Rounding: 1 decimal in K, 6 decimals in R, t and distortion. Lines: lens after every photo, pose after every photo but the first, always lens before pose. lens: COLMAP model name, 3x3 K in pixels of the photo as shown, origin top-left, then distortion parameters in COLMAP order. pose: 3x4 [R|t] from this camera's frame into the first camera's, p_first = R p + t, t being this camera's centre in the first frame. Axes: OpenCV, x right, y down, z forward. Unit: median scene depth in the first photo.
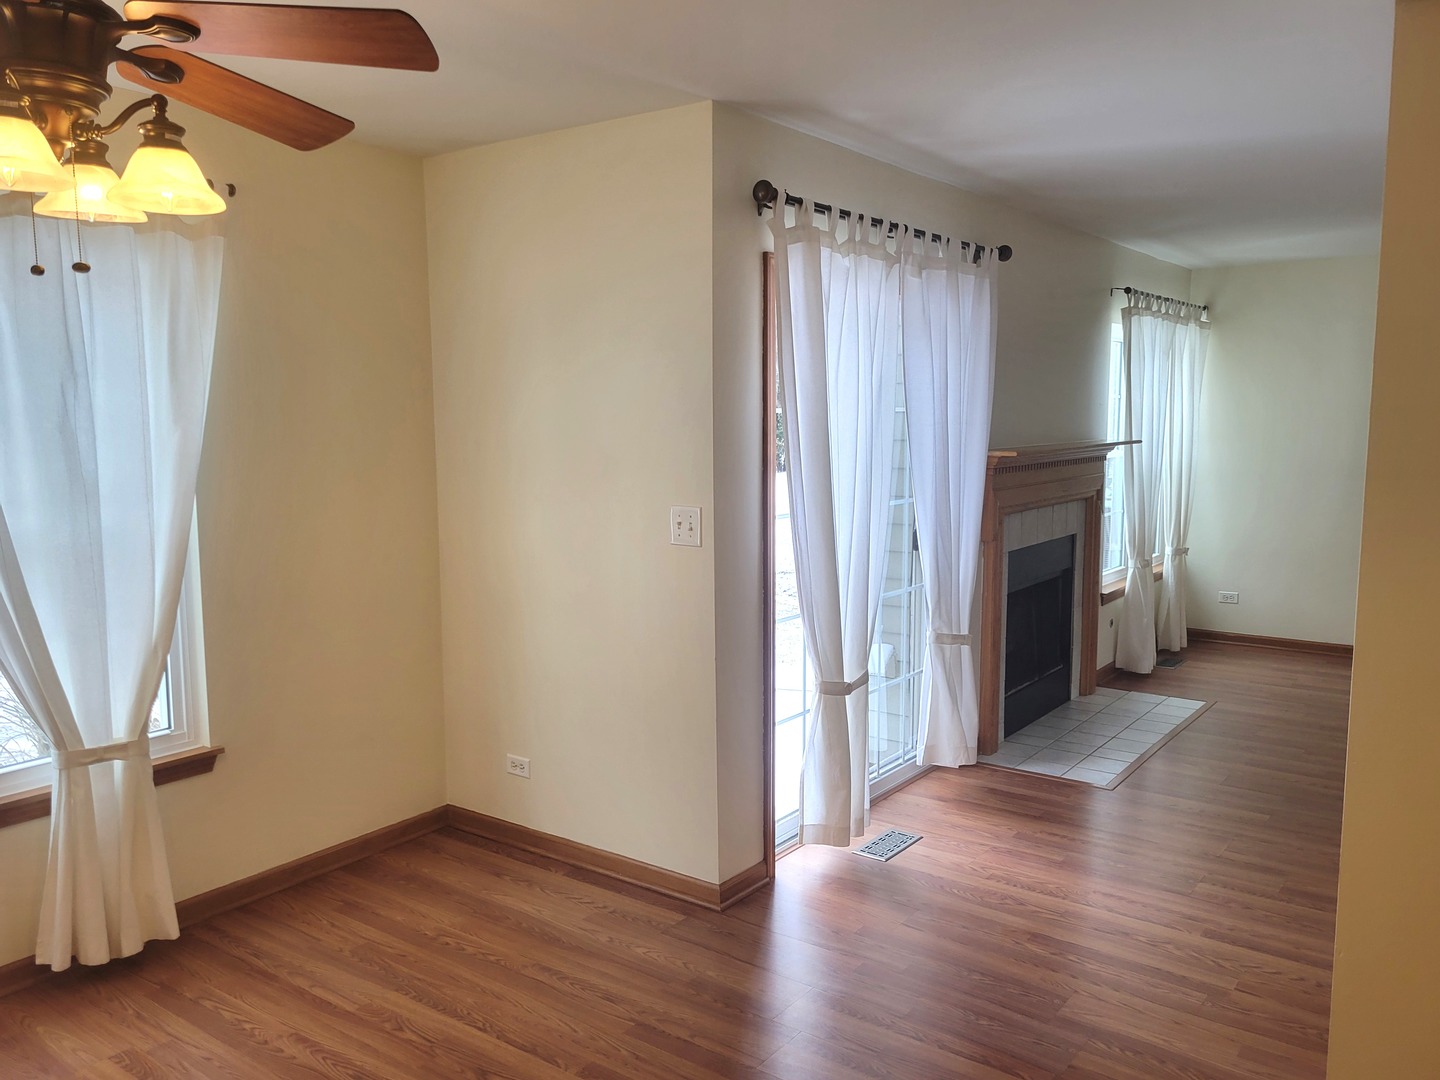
lens RADIAL K [[1120.1, 0, 715.7], [0, 1120.1, 546.3], [0, 0, 1]] dist [0.000132, 0.002657]
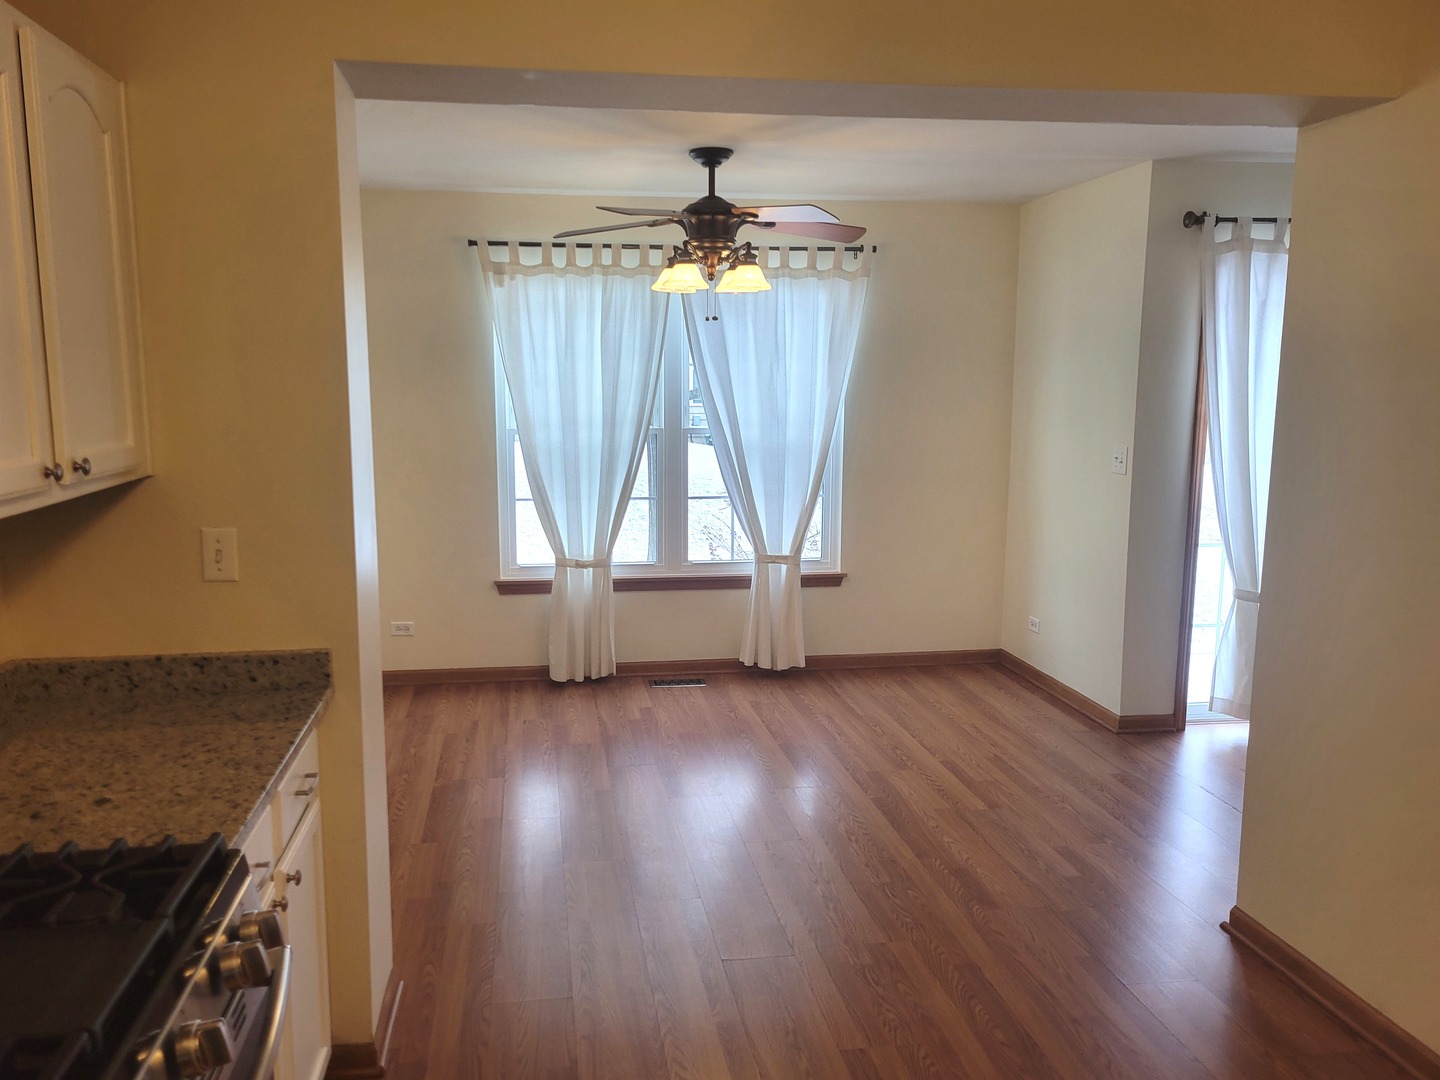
lens RADIAL K [[1120.1, 0, 709.3], [0, 1120.1, 534.7], [0, 0, 1]] dist [0.000132, 0.002657]
pose [[0.702574, 0.098405, -0.704773, 0.667008], [-0.085856, 0.994880, 0.053323, 0.048608], [0.706412, 0.023046, 0.707426, -0.400933]]
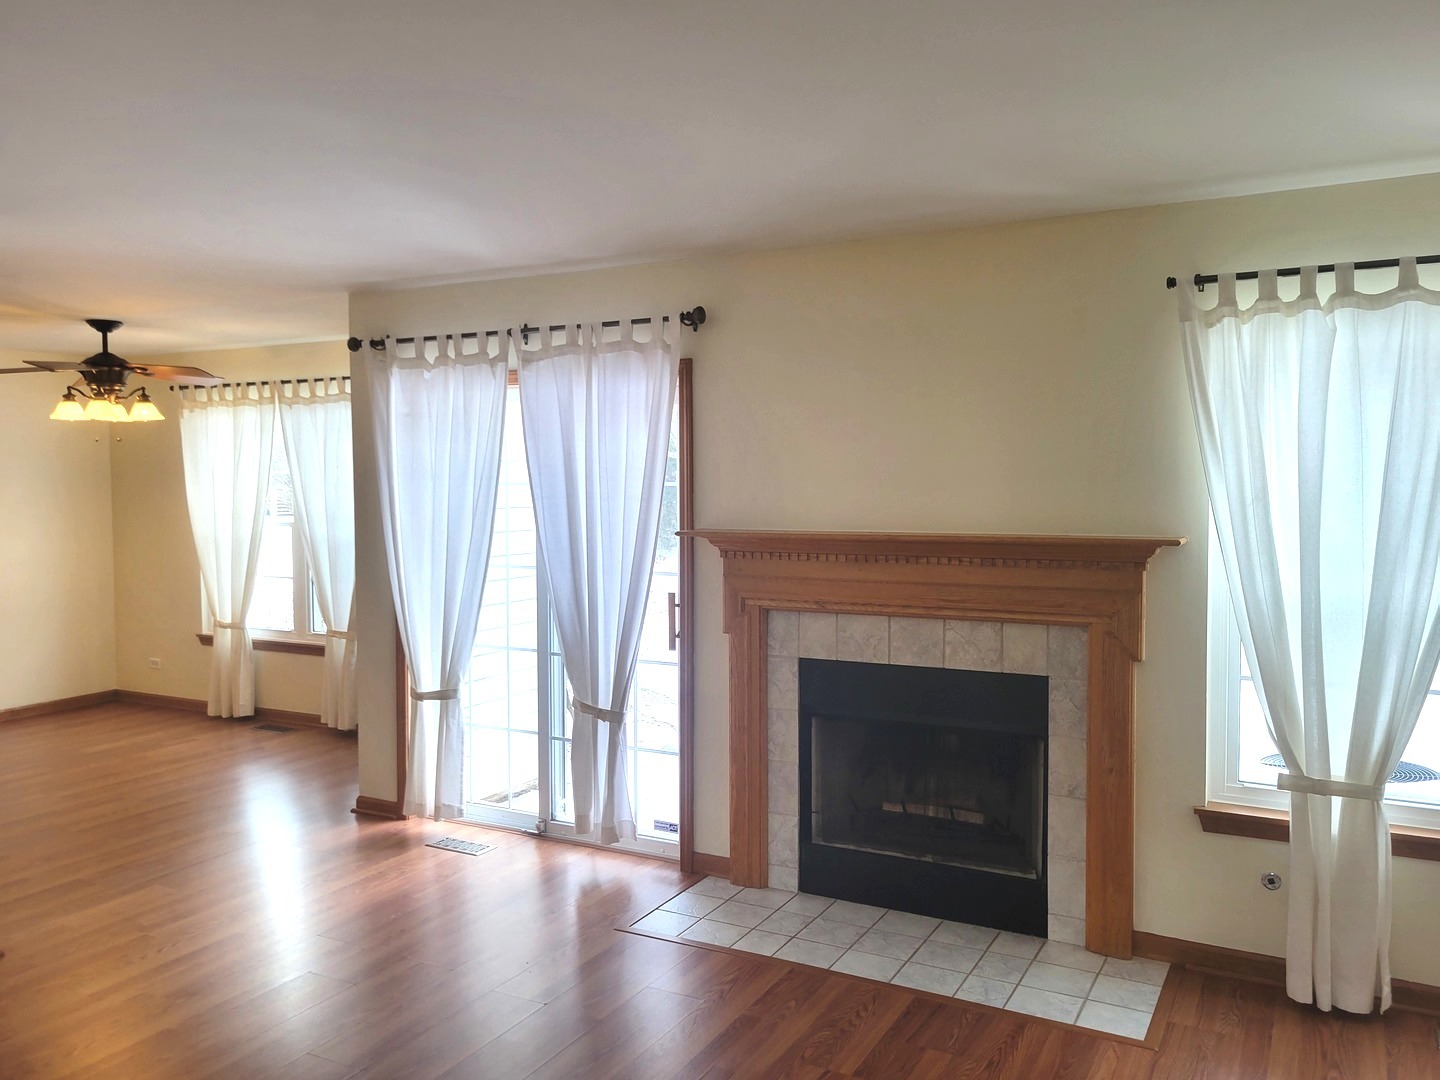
lens RADIAL K [[1120.1, 0, 720.7], [0, 1120.1, 539.7], [0, 0, 1]] dist [0.000132, 0.002657]
pose [[0.162691, 0.055326, -0.985125, 1.692581], [-0.116775, 0.992489, 0.036454, -0.166835], [0.979742, 0.109108, 0.167930, 1.274014]]
